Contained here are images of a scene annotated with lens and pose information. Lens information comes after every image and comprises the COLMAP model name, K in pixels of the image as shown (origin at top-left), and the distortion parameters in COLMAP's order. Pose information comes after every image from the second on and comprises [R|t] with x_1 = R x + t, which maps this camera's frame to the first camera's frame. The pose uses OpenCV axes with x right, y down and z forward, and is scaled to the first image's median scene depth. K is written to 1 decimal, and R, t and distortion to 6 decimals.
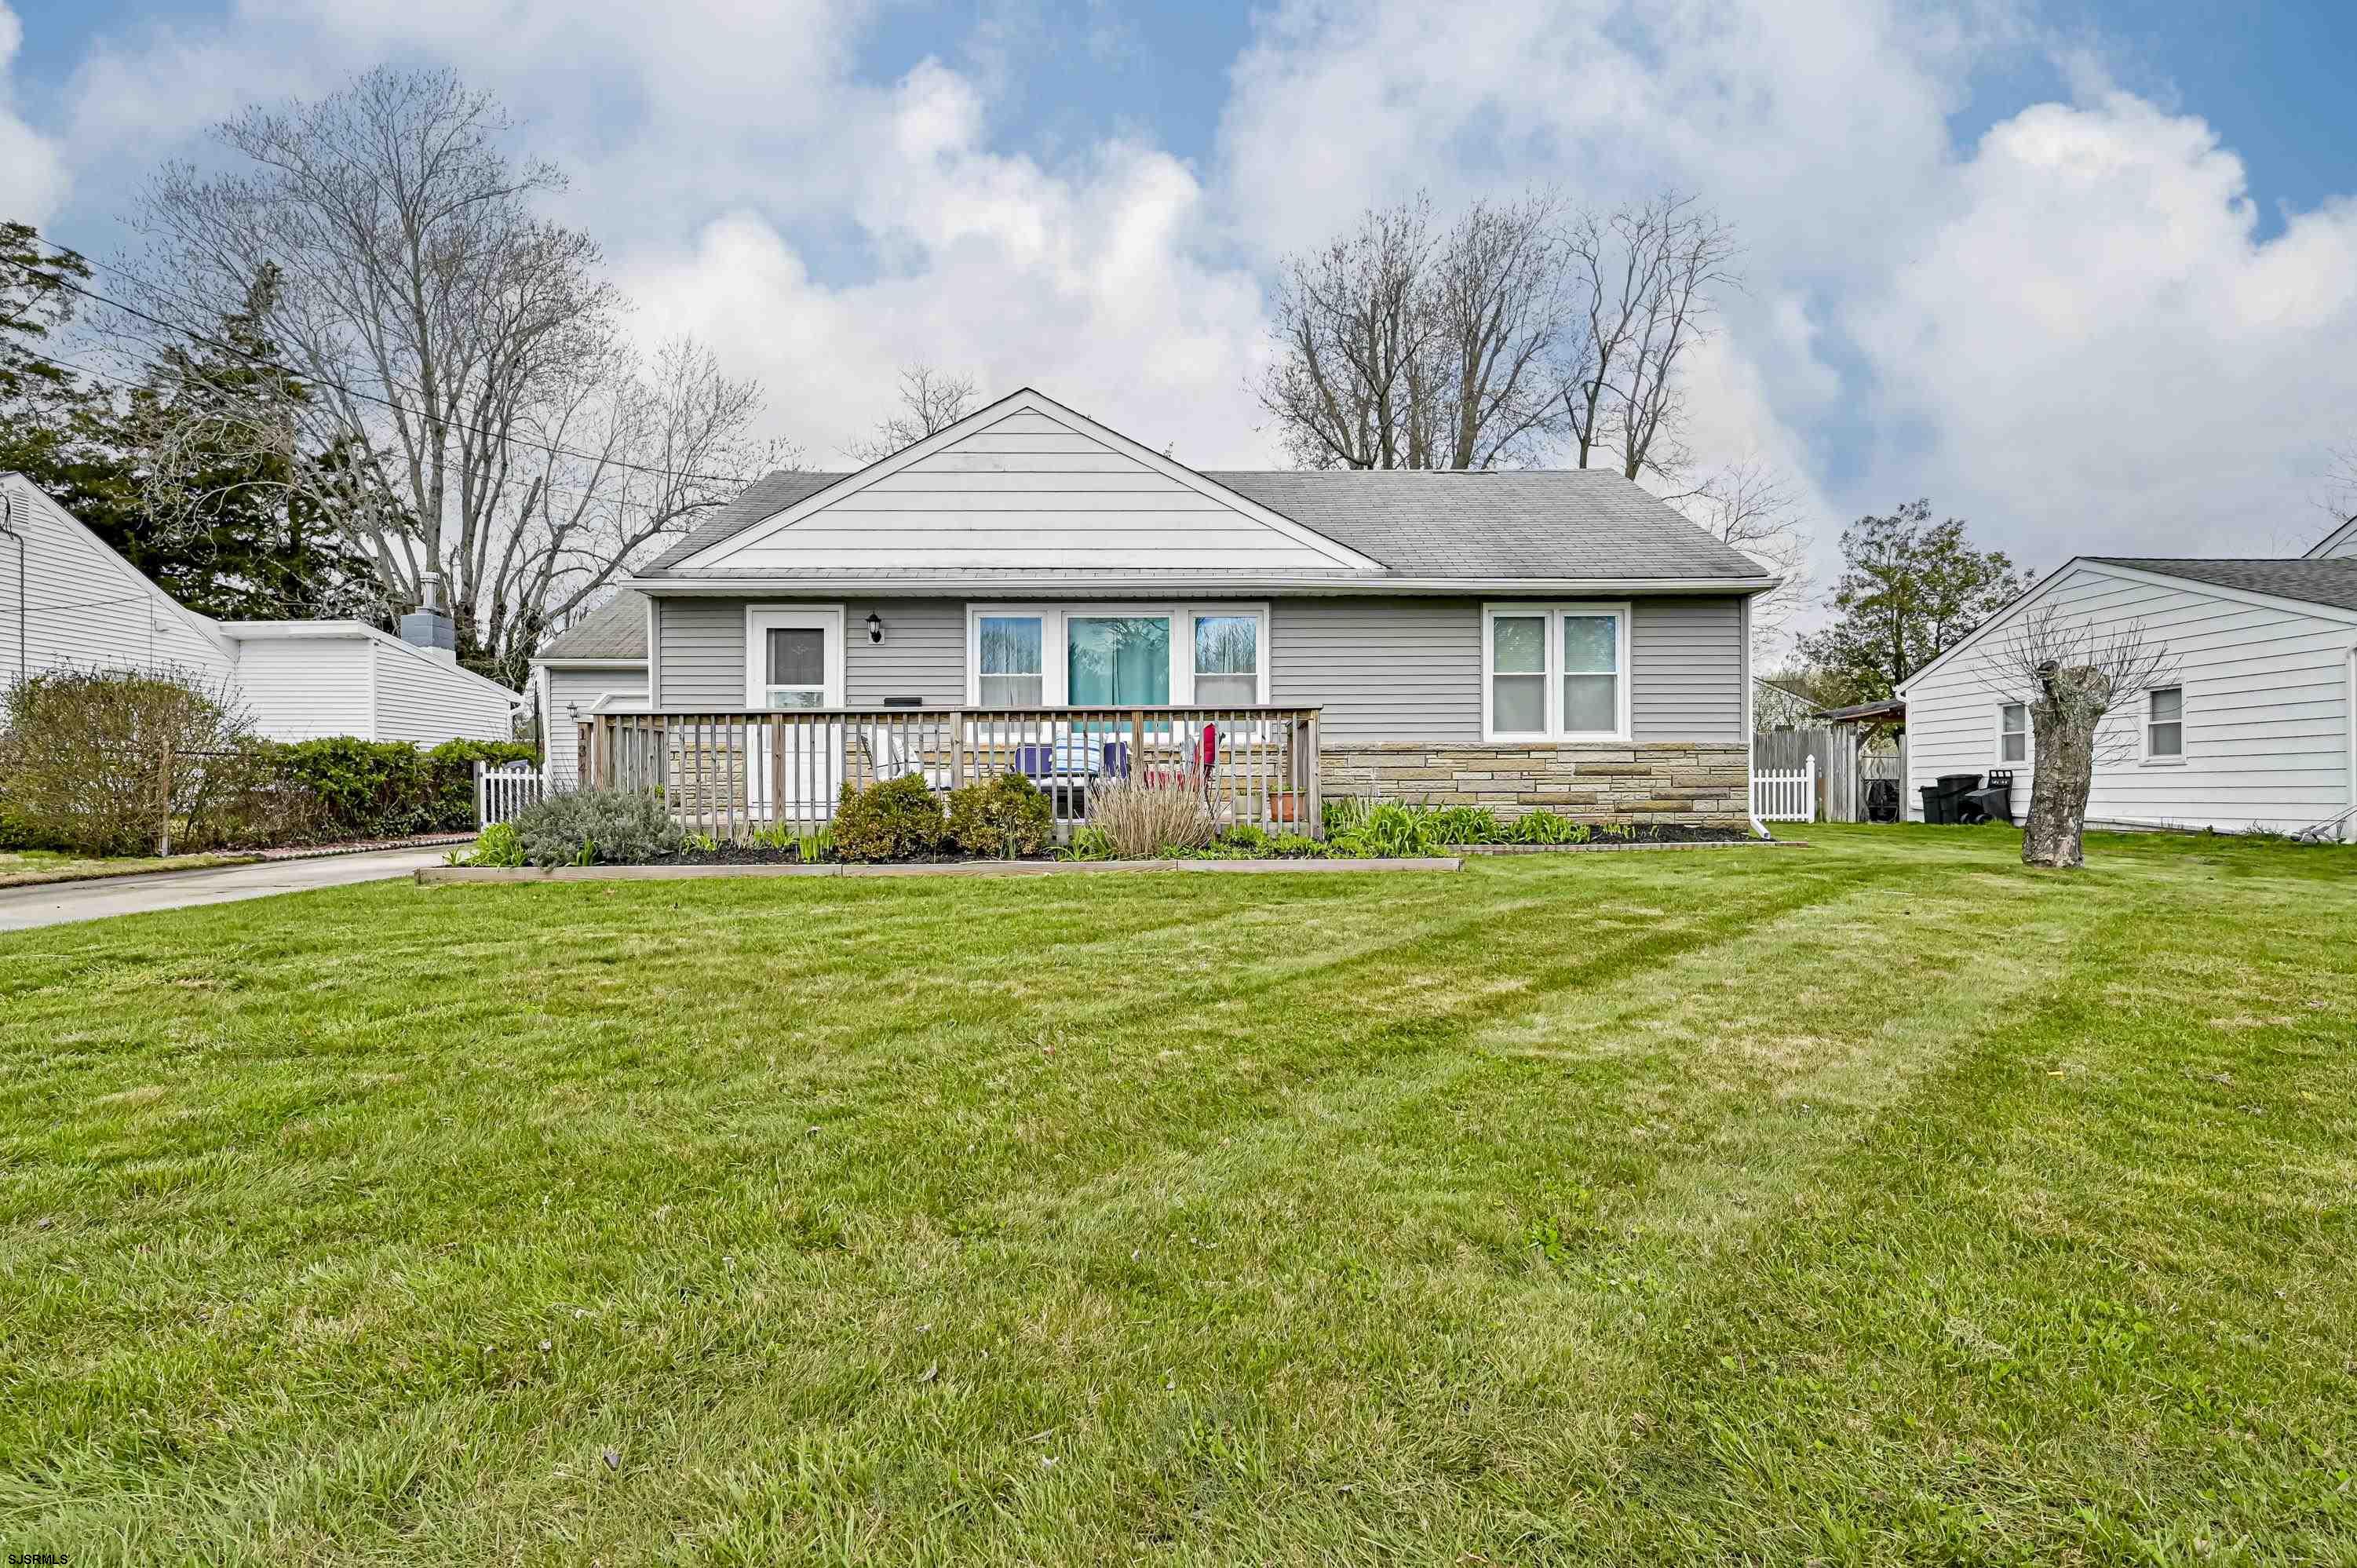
lens RADIAL K [[1205.6, 0, 1179.3], [0, 1205.6, 793.8], [0, 0, 1]] dist [0.017266, 0.000262]
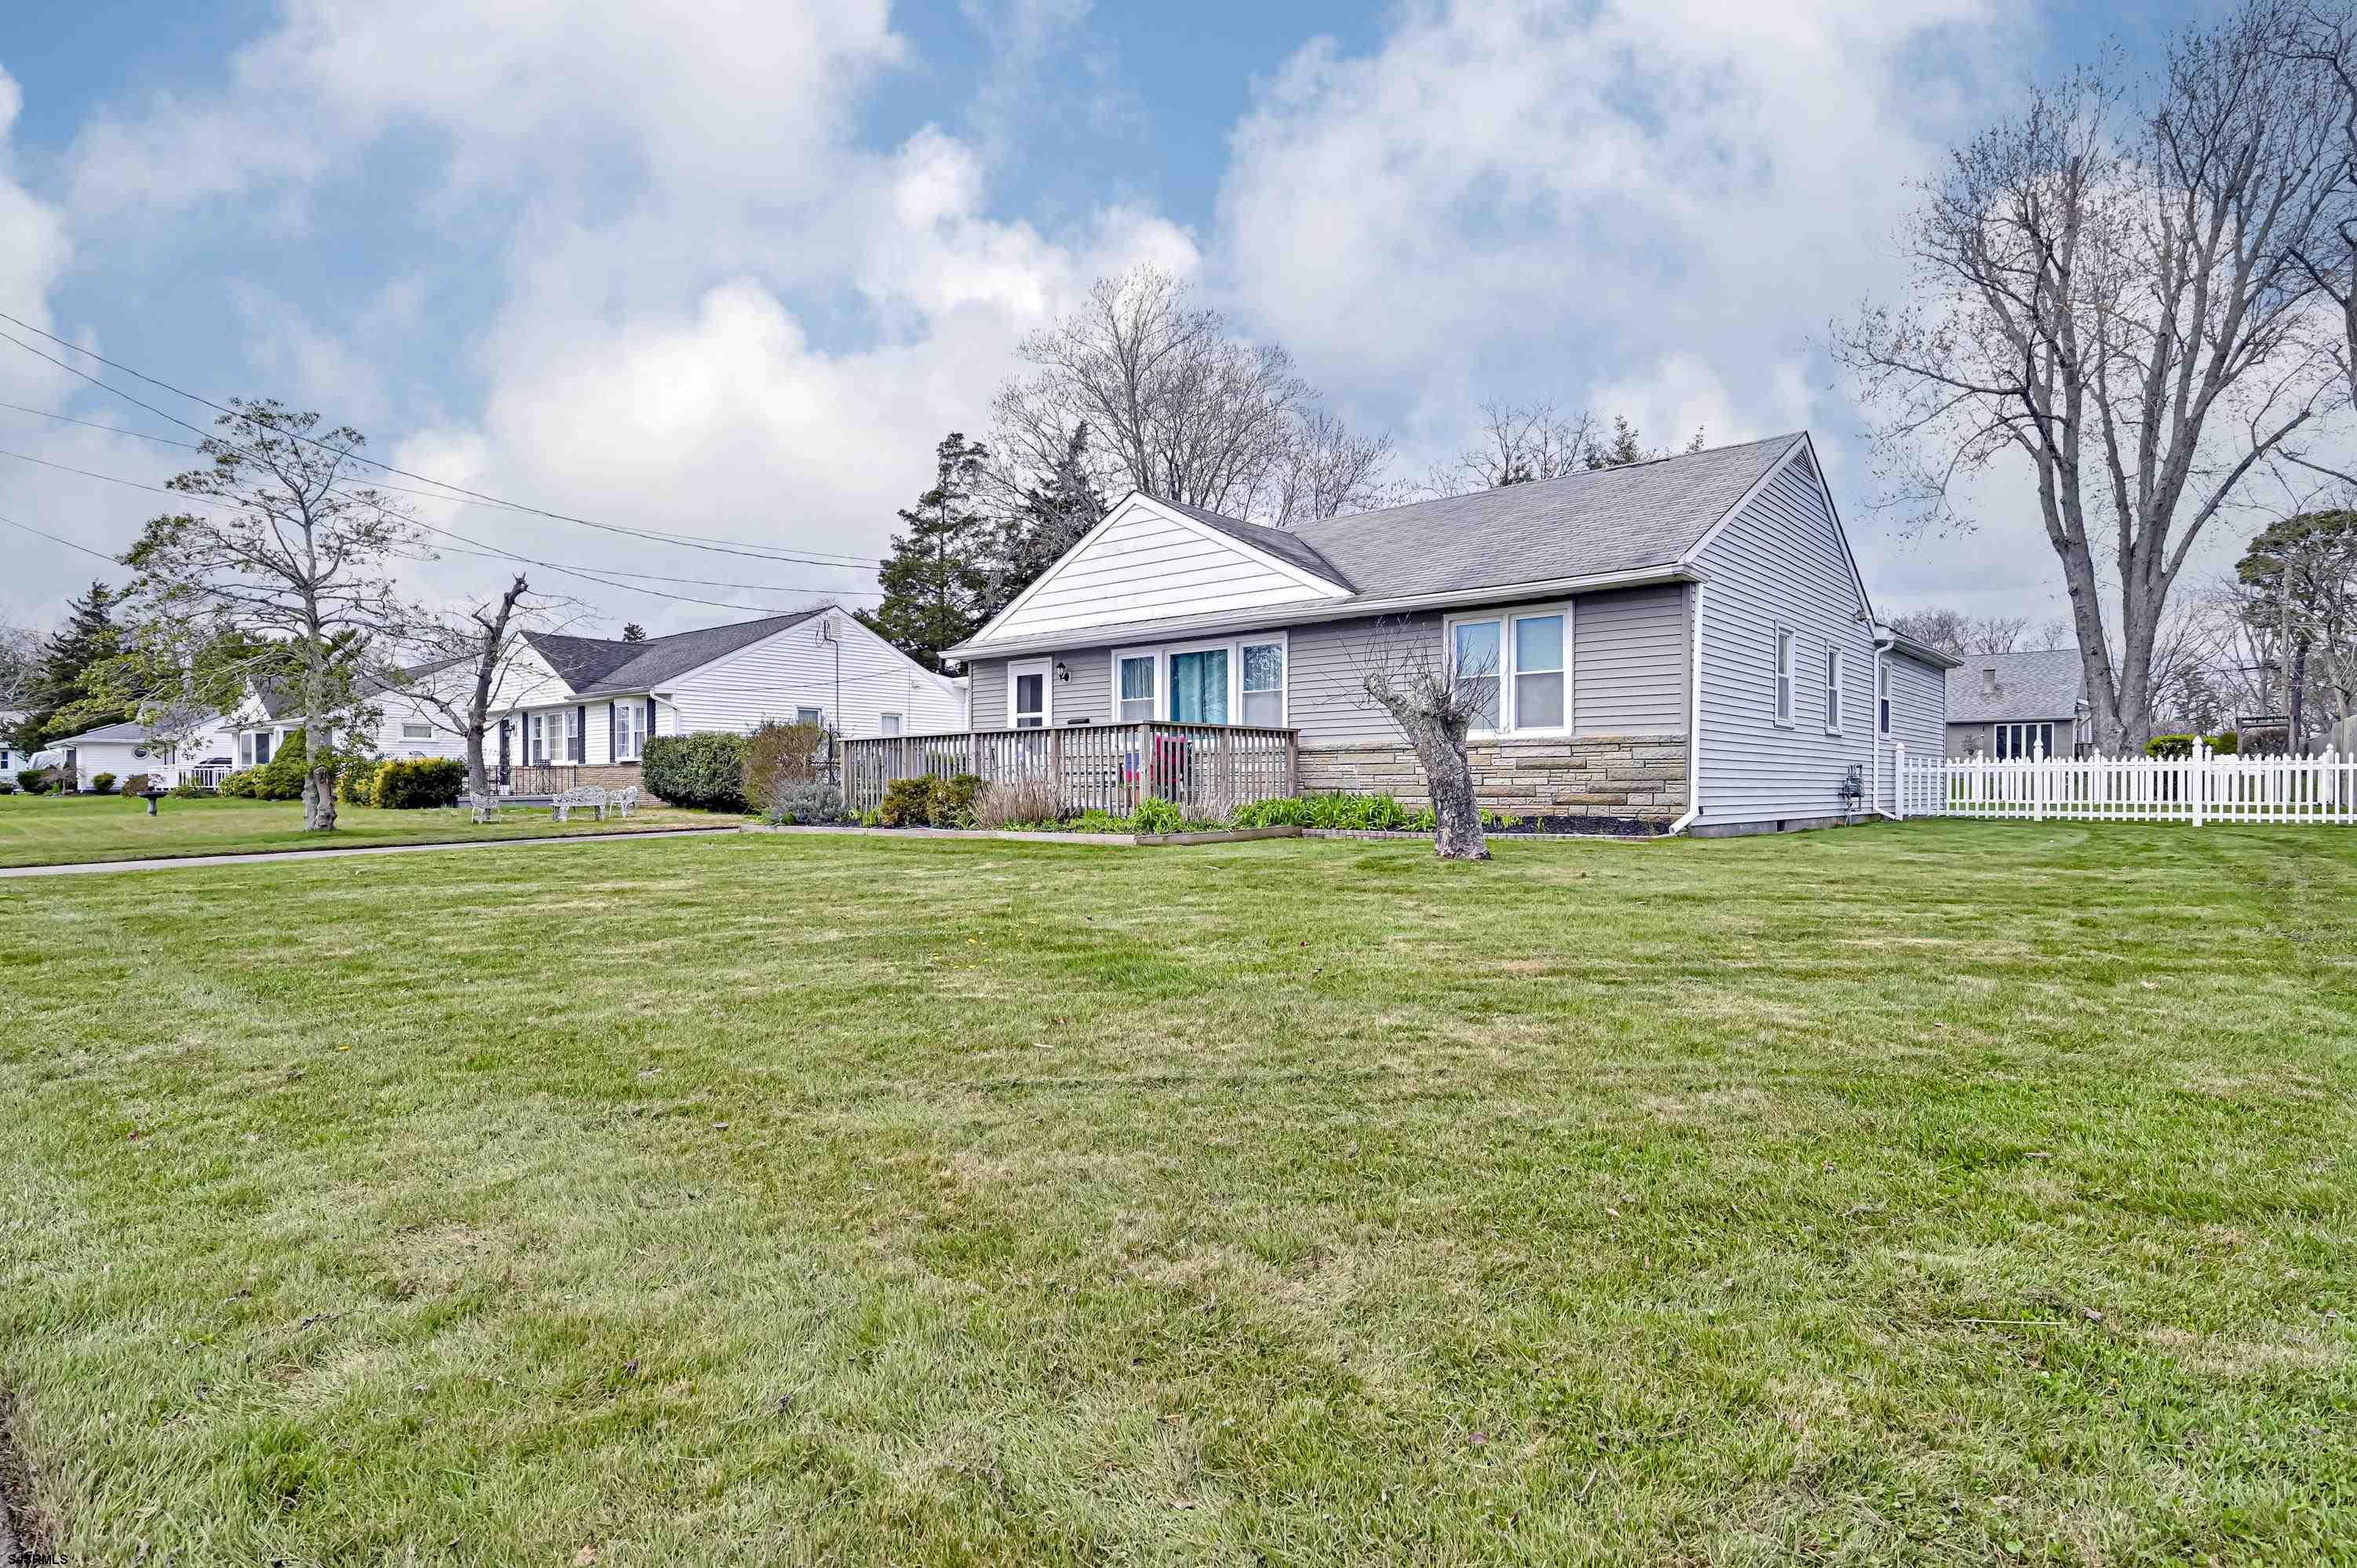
lens RADIAL K [[1205.6, 0, 1188.1], [0, 1205.6, 784.2], [0, 0, 1]] dist [0.017266, 0.000262]
pose [[0.747229, 0.000731, -0.664566, 0.817348], [0.000811, 0.999998, 0.002011, -0.004700], [0.664566, -0.002041, 0.747227, 0.014345]]
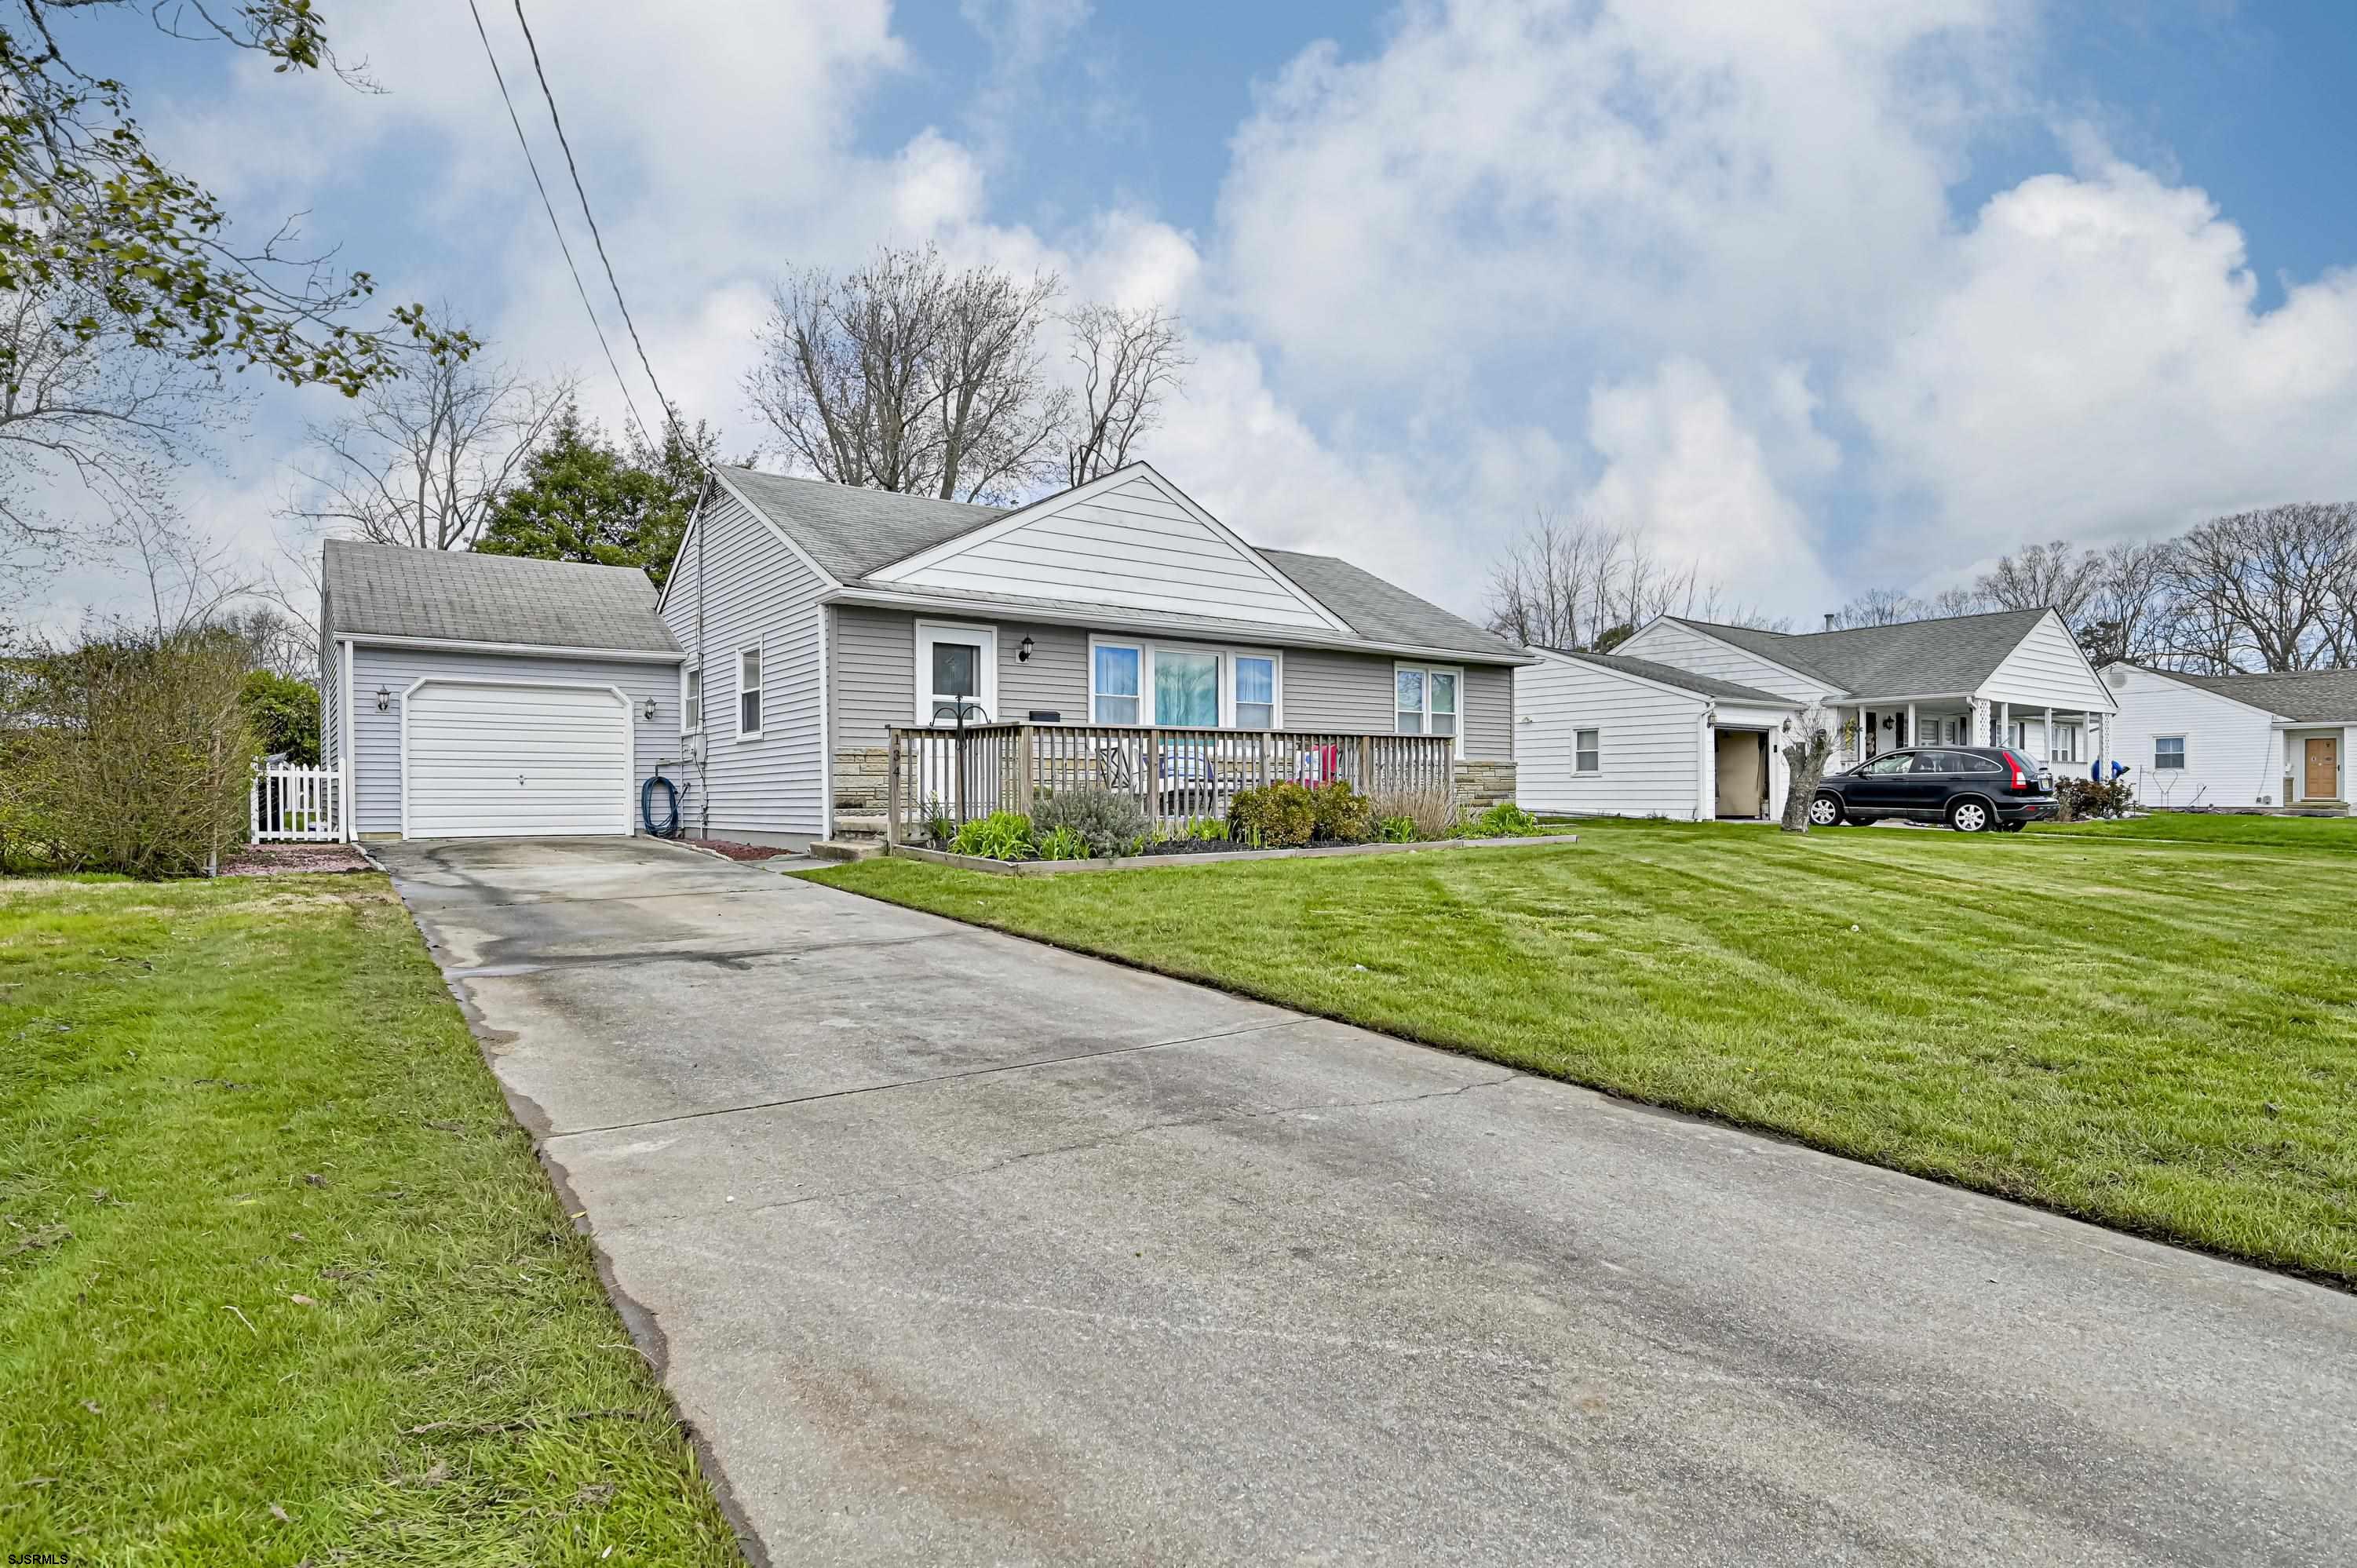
lens RADIAL K [[1205.6, 0, 1188.9], [0, 1205.6, 790.3], [0, 0, 1]] dist [0.017266, 0.000262]
pose [[0.804064, 0.000271, 0.594543, -0.792248], [0.001825, 0.999994, -0.002923, -0.001994], [-0.594541, 0.003435, 0.804058, 0.002461]]
